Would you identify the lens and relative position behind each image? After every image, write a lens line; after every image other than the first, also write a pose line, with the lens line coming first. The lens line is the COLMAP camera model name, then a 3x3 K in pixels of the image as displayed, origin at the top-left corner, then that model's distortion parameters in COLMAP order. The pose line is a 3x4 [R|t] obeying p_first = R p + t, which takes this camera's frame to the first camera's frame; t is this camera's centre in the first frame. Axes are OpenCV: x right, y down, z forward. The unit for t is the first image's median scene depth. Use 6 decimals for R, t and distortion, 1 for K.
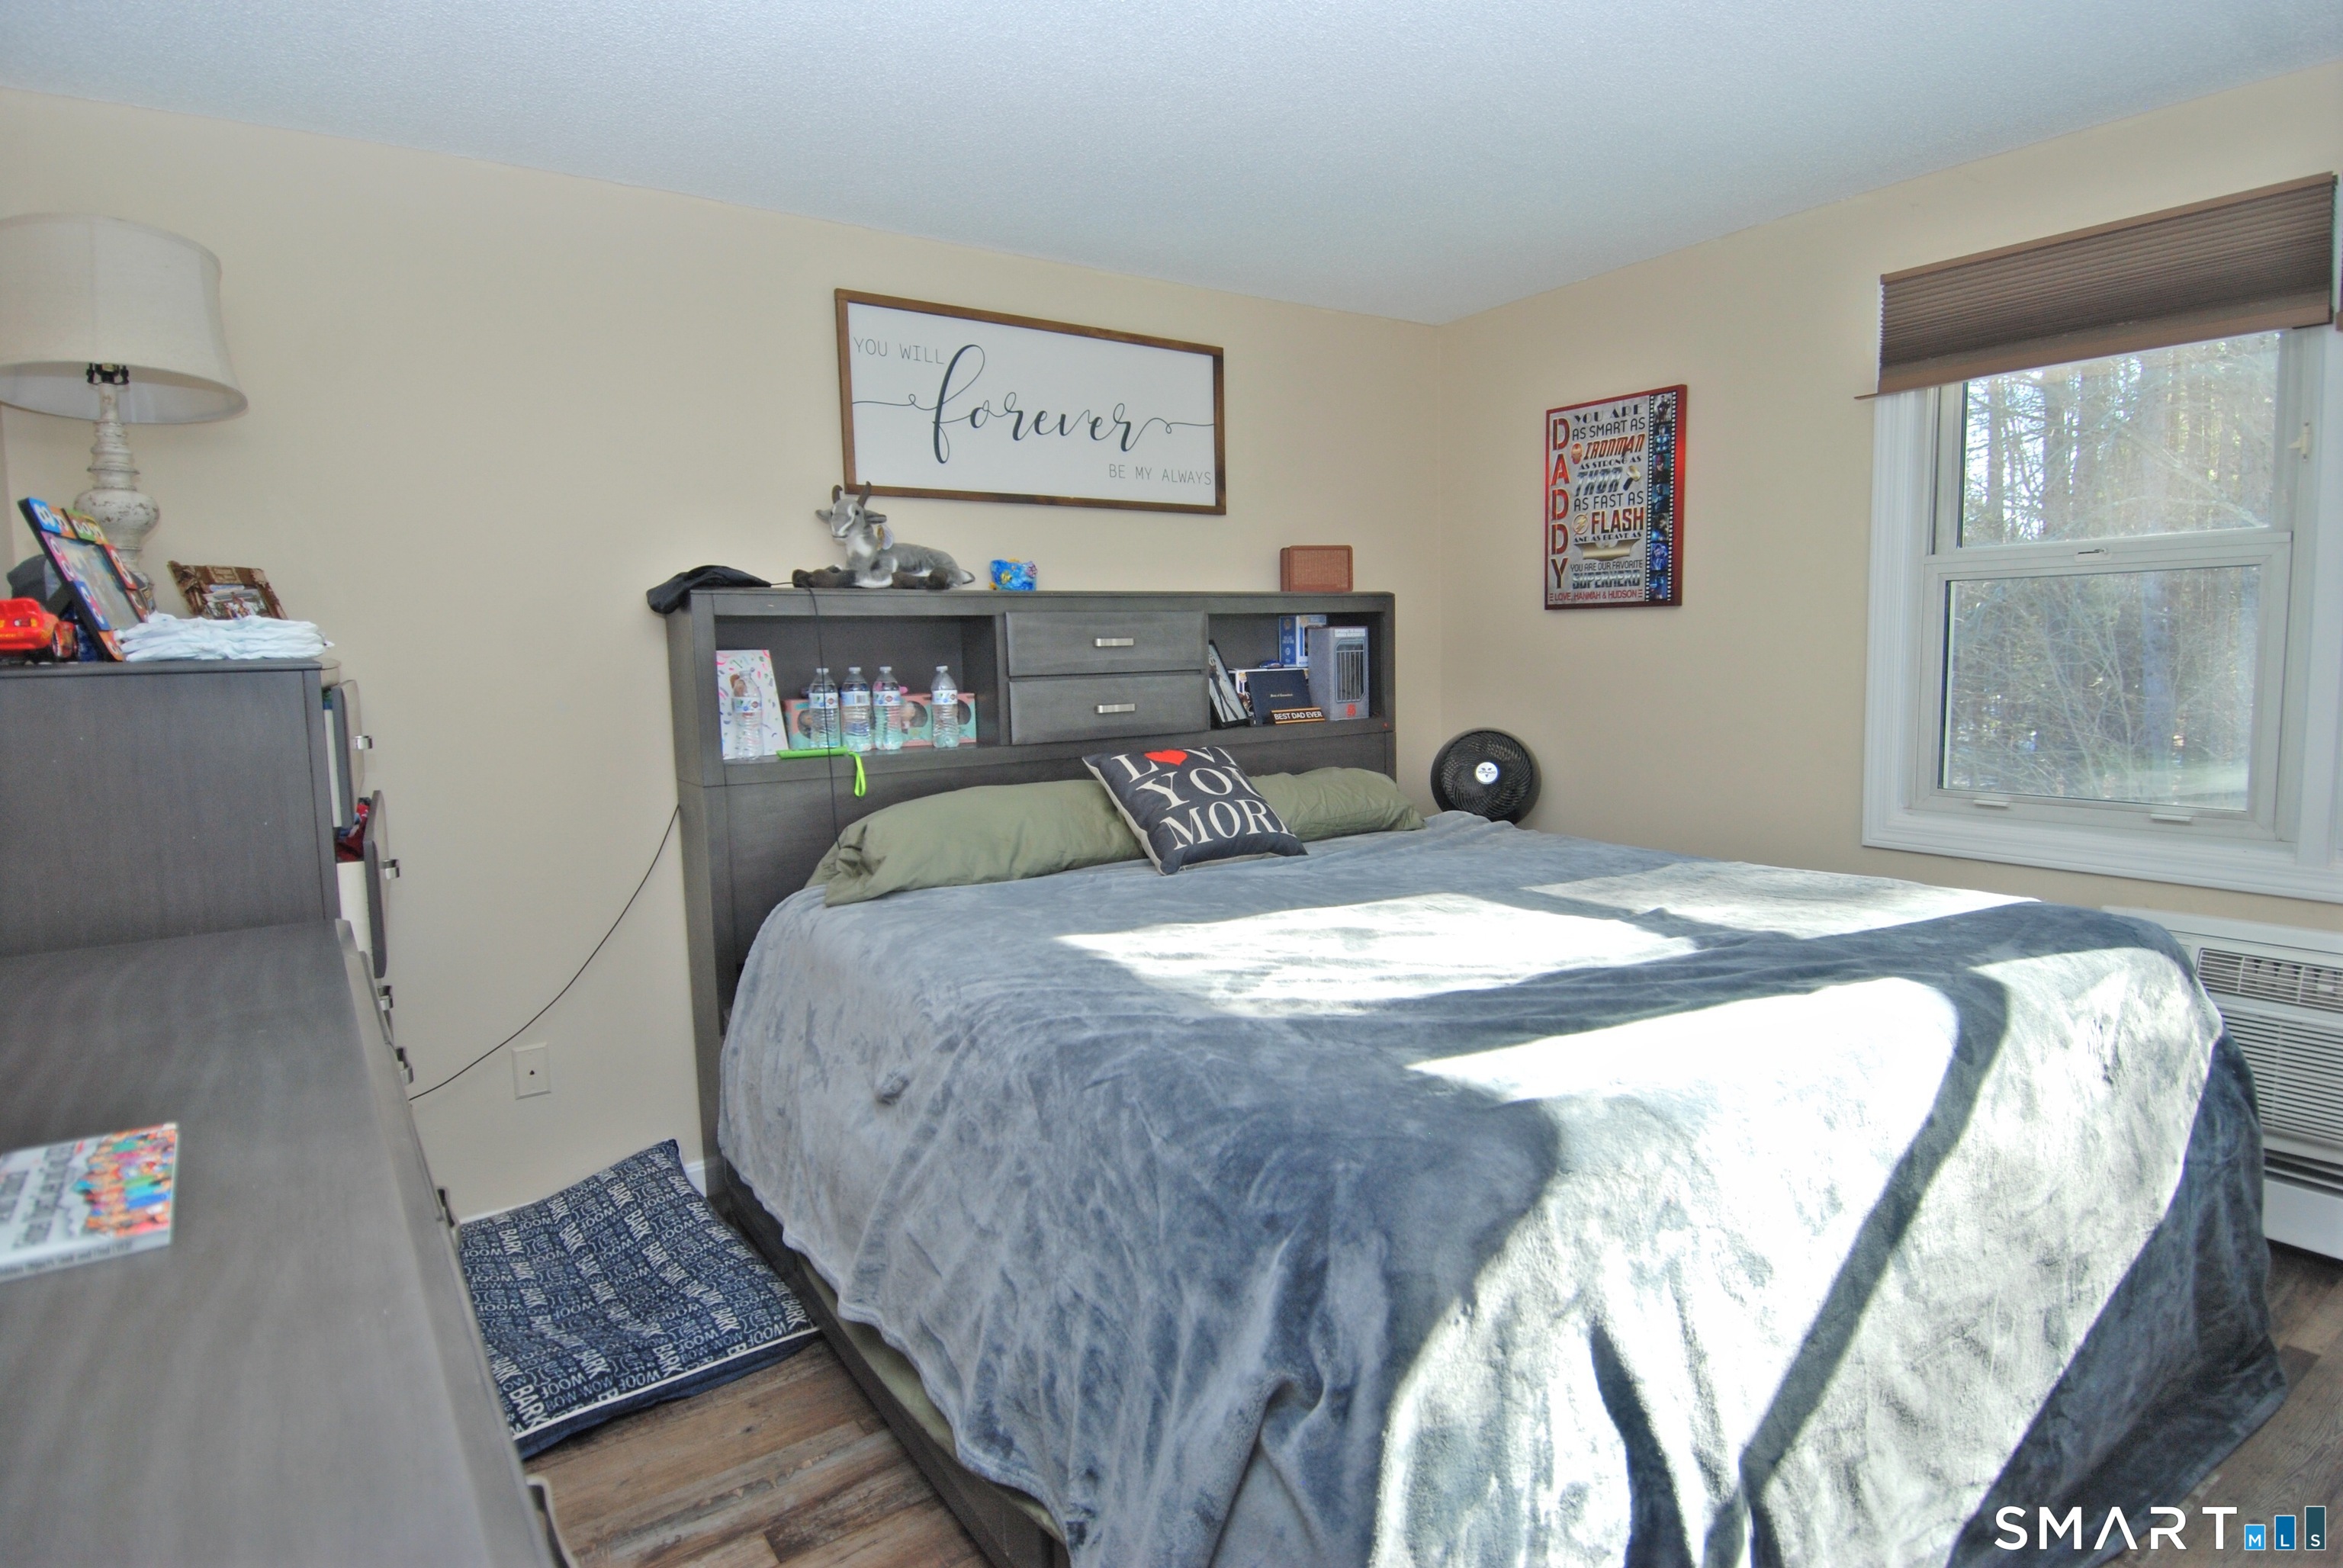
lens RADIAL K [[1252.8, 0, 1193.1], [0, 1252.8, 773.4], [0, 0, 1]] dist [0.046281, -0.051566]
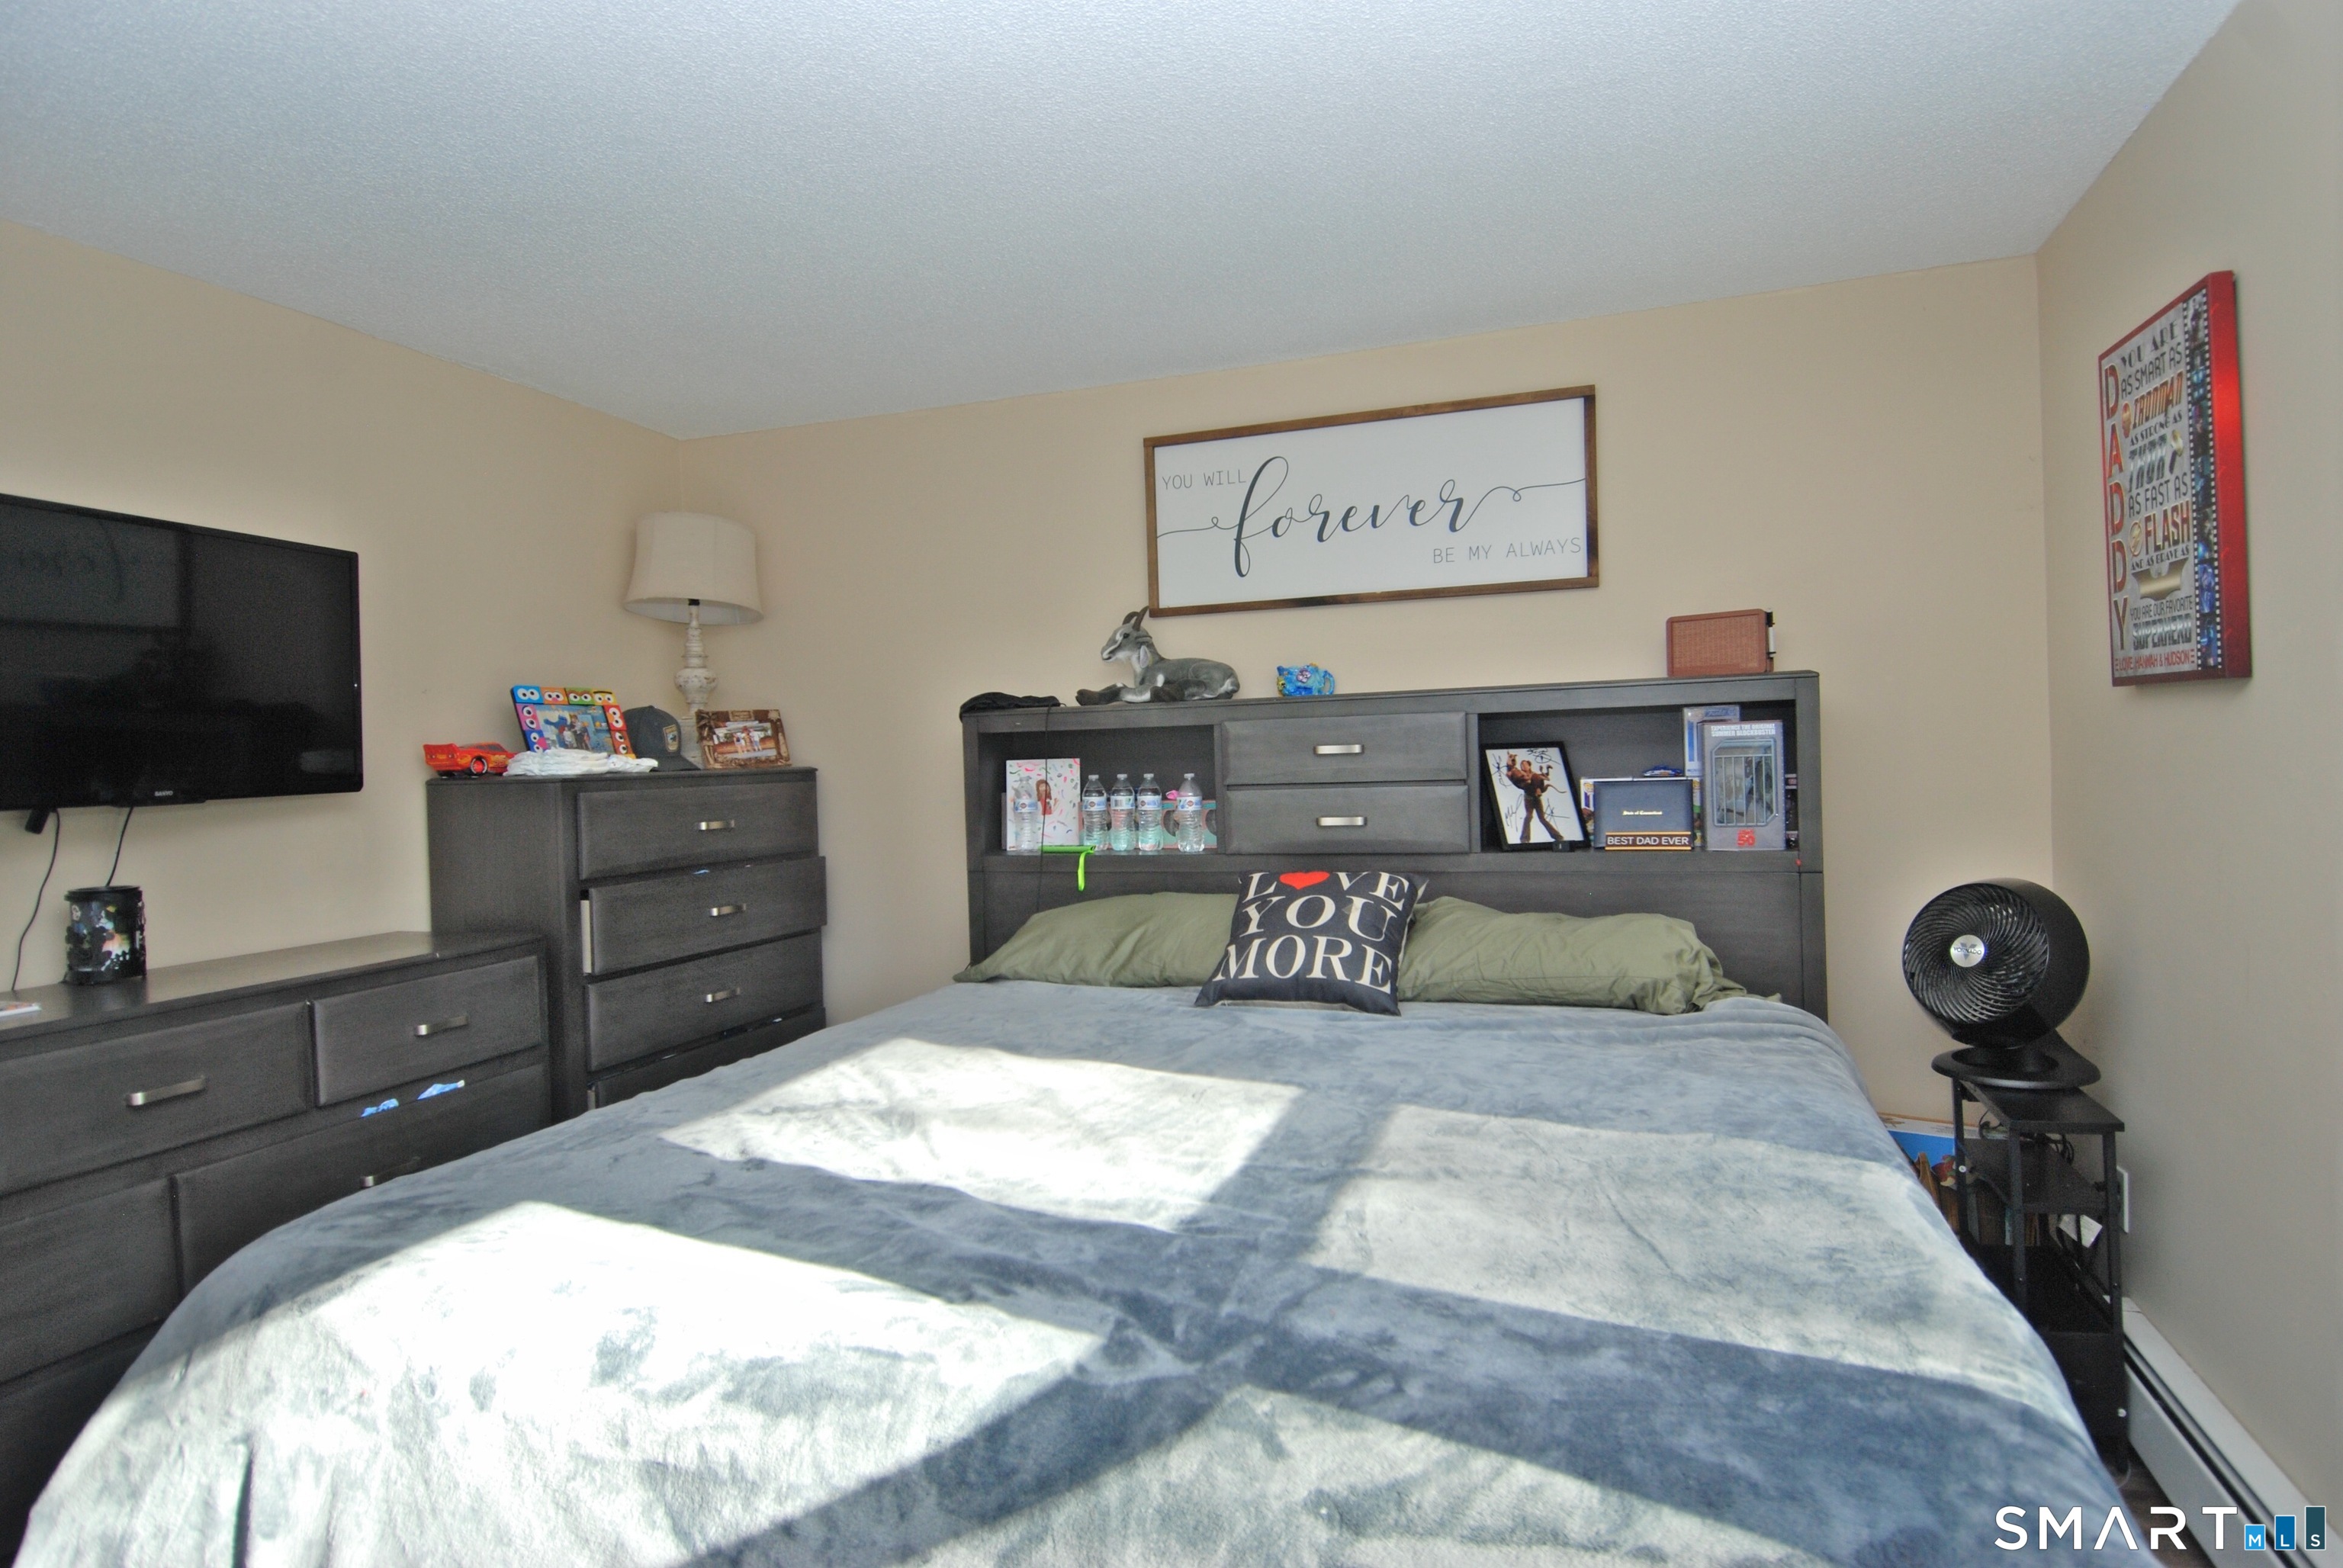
lens RADIAL K [[1252.8, 0, 1193.1], [0, 1252.8, 773.4], [0, 0, 1]] dist [0.046281, -0.051566]
pose [[0.586893, 0.017499, -0.809475, 0.610872], [-0.063543, 0.997678, -0.024503, -0.057323], [0.807167, 0.065817, 0.586642, 0.371880]]
